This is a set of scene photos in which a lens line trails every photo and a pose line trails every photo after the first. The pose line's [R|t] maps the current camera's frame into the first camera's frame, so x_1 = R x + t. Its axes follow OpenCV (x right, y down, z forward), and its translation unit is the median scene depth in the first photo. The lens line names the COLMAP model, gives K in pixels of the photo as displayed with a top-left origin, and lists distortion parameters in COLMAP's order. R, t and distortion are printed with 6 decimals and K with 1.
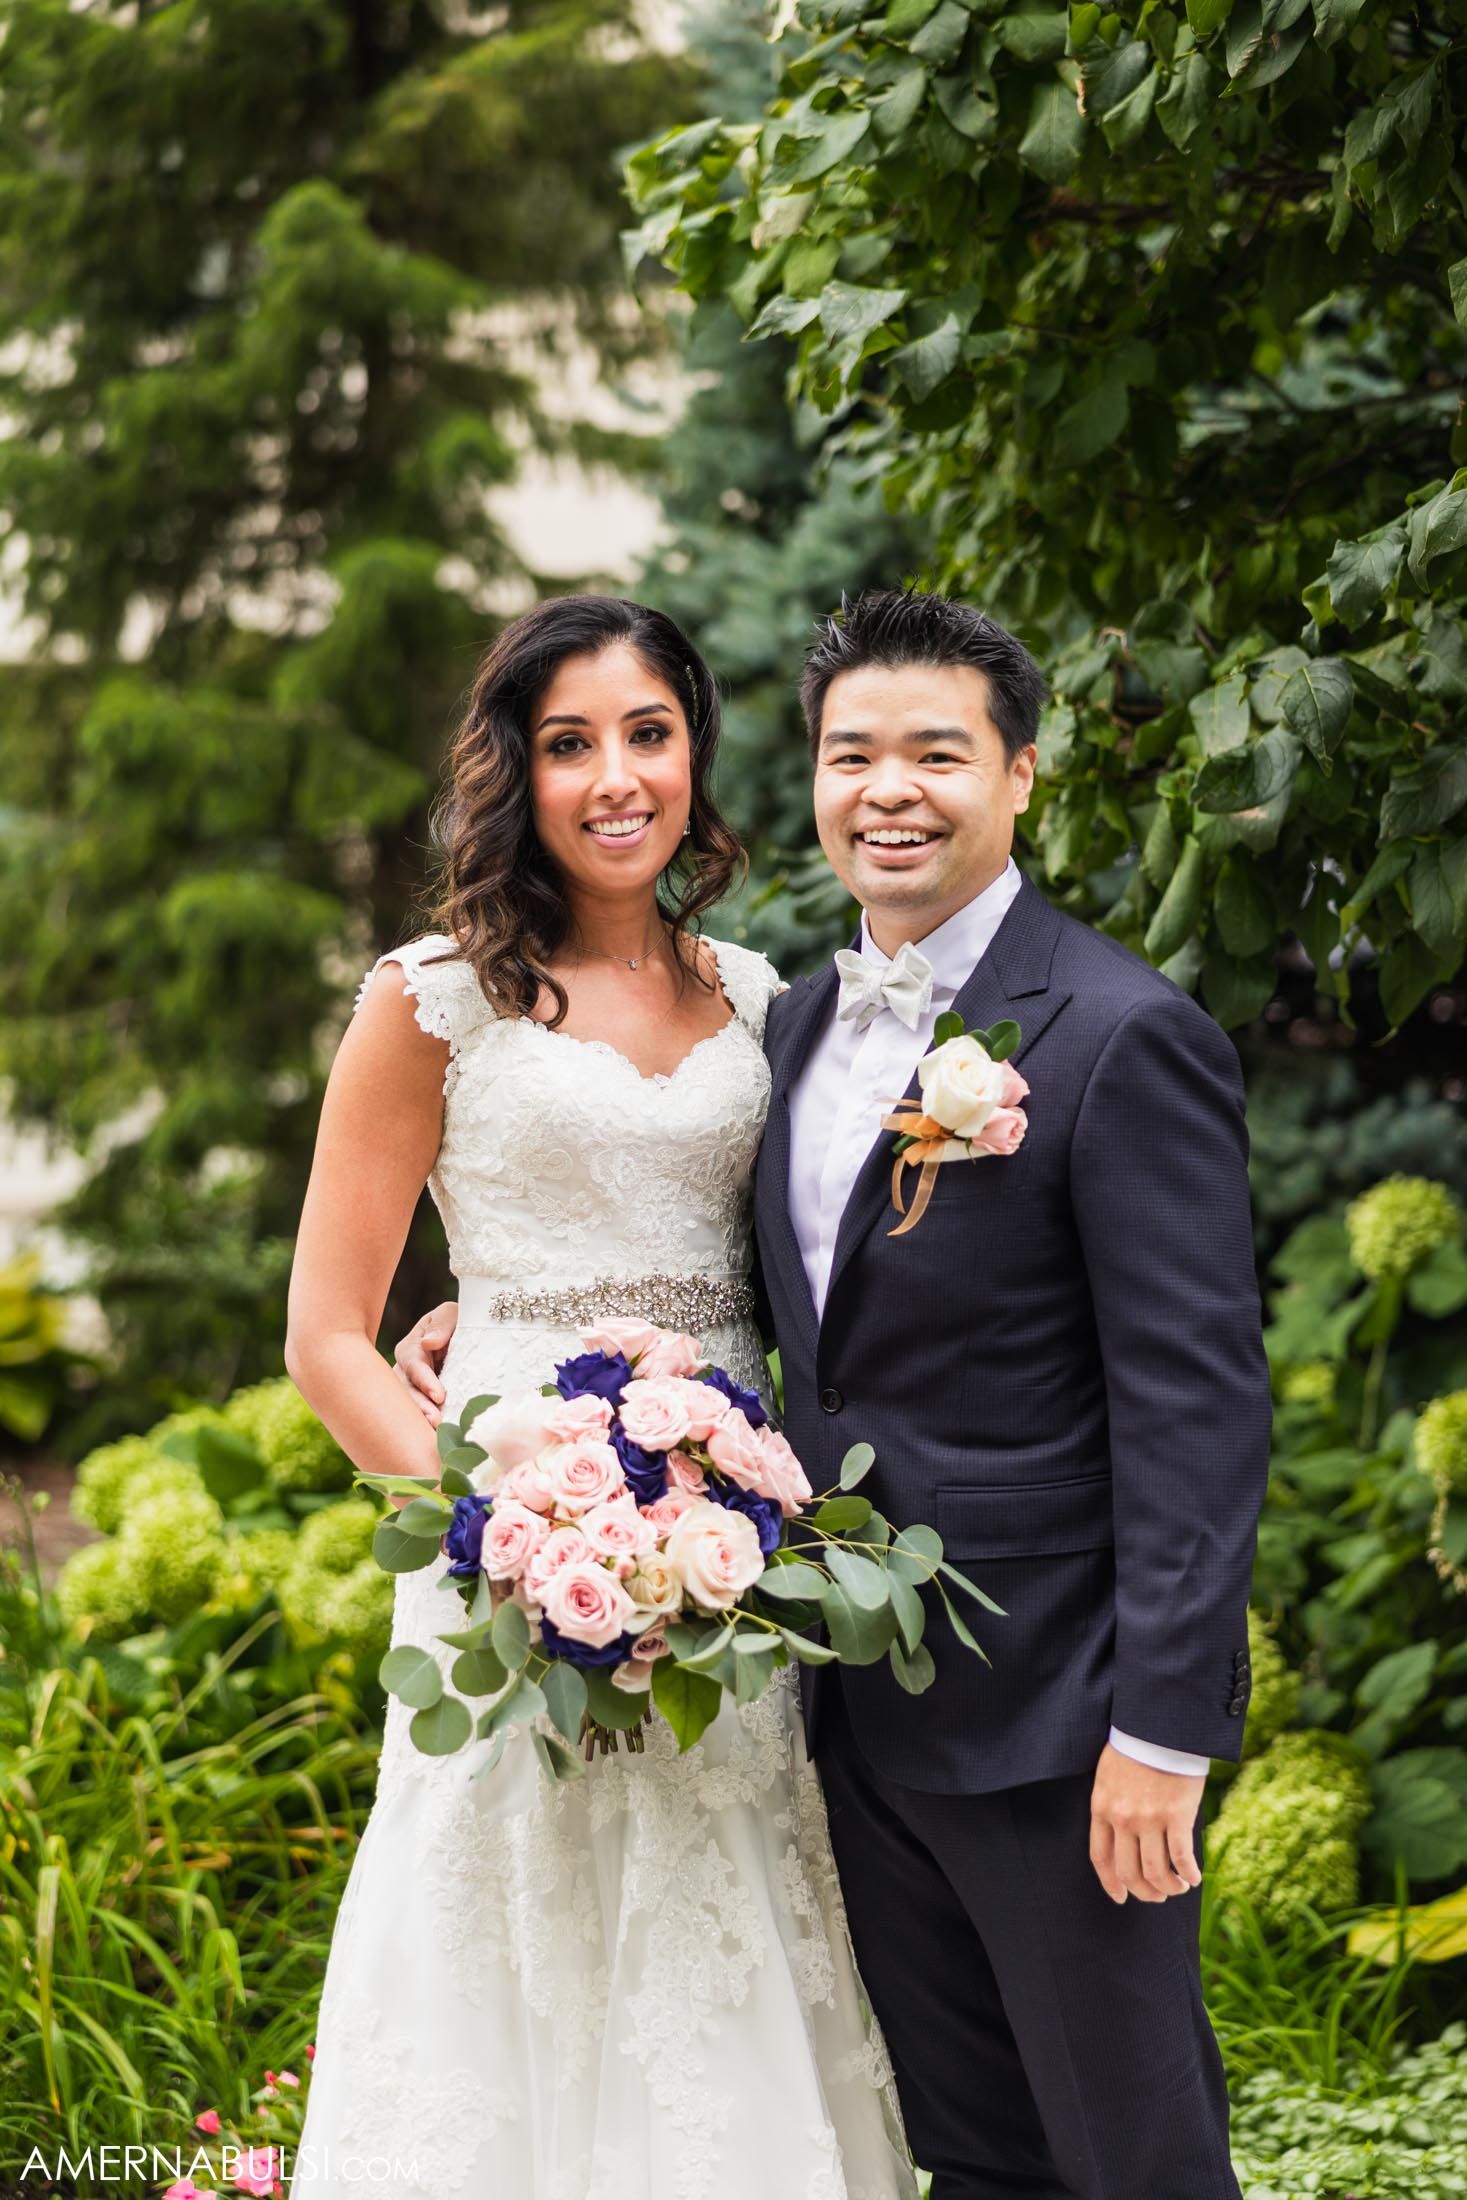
lens RADIAL K [[4015.6, 0, 713.2], [0, 4015.6, 1100.9], [0, 0, 1]] dist [0.053491, 0.000000]
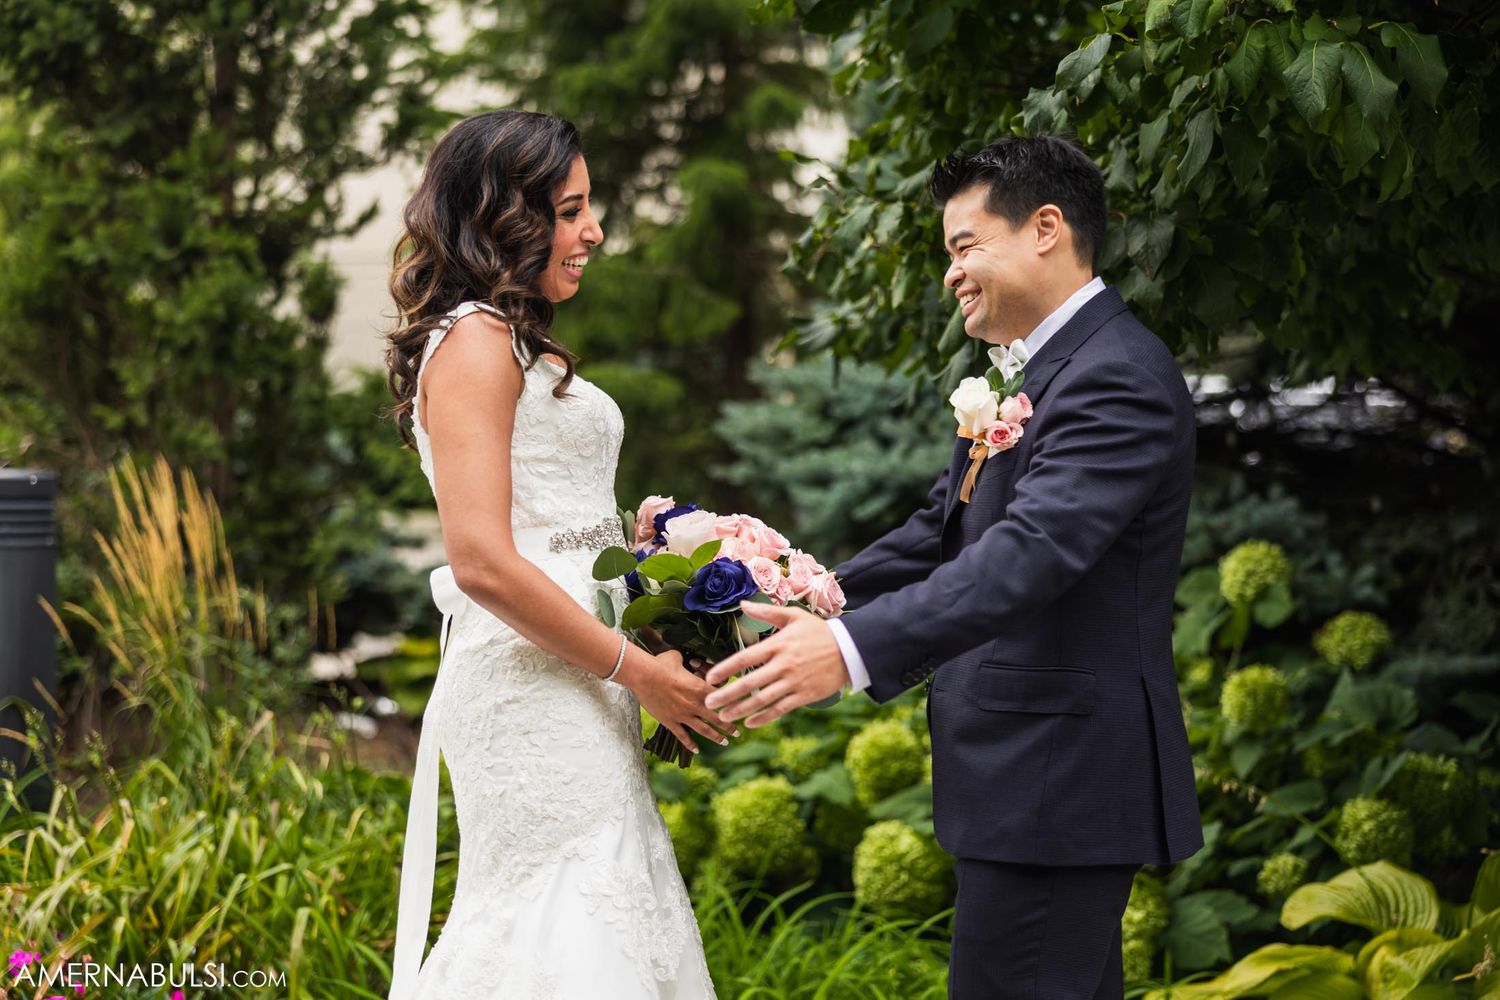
lens RADIAL K [[2493.7, 0, 704.5], [0, 2493.7, 480.5], [0, 0, 1]] dist [0.062733, 0.000000]
pose [[0.990121, 0.018917, -0.138931, 0.096757], [-0.022753, 0.999401, -0.026069, 0.026611], [0.138355, 0.028972, 0.989959, -0.000724]]
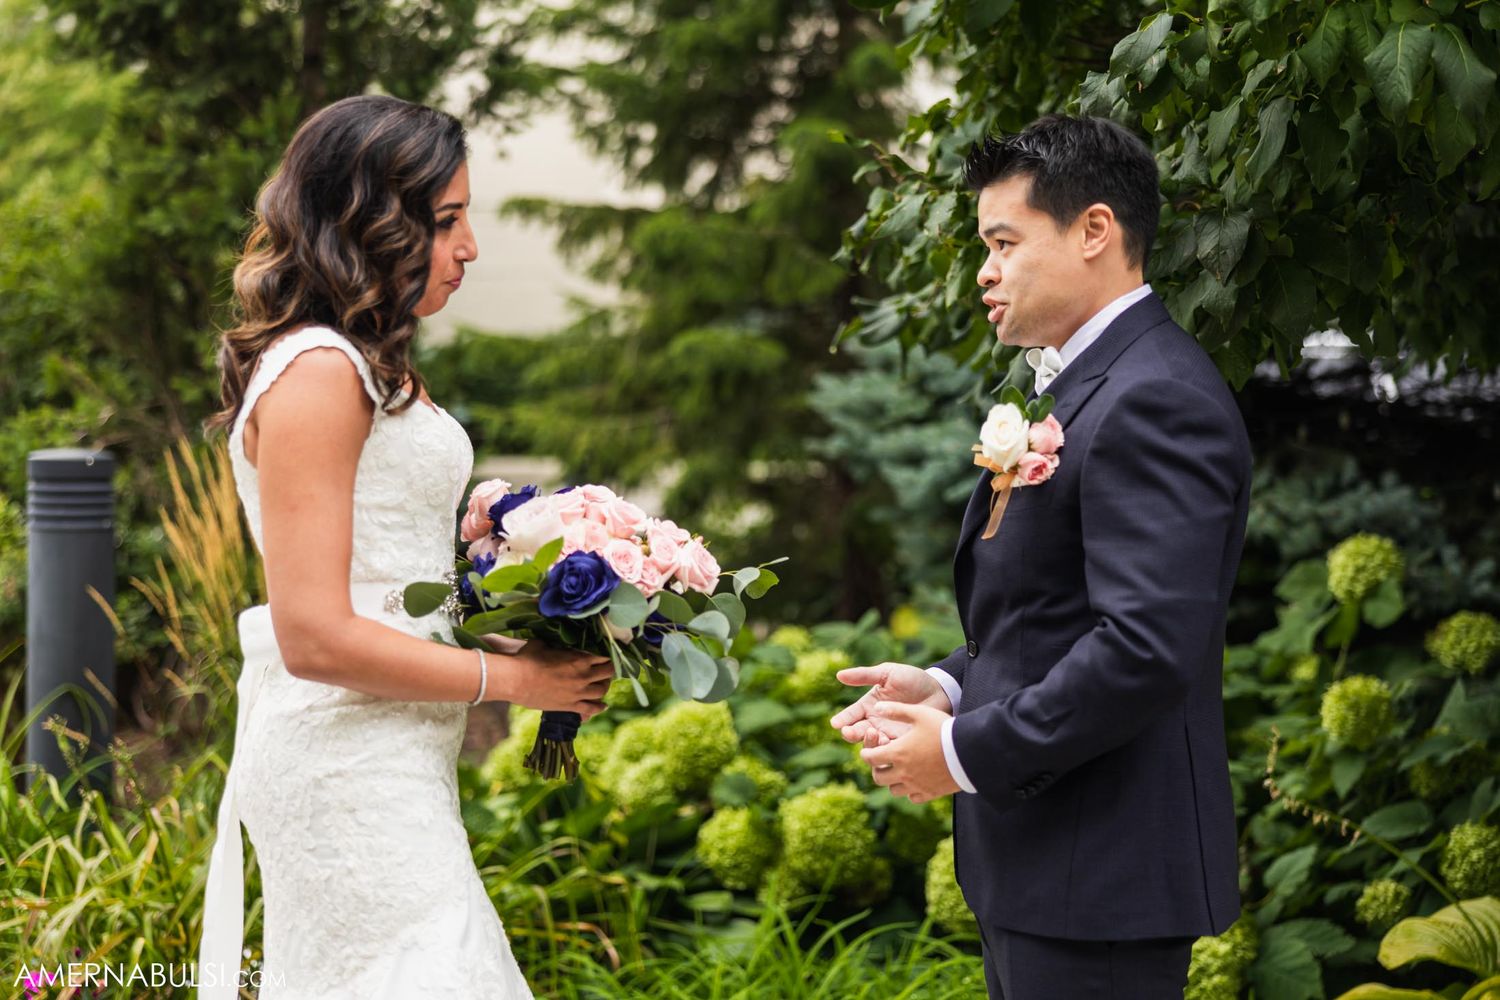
lens RADIAL K [[2453.8, 0, 708.6], [0, 2453.8, 470.3], [0, 0, 1]] dist [0.043997, 0.000000]
pose [[0.980492, 0.028278, -0.194516, 0.113609], [-0.029587, 0.999555, -0.003828, 0.006482], [0.194322, 0.009508, 0.980892, 0.063061]]
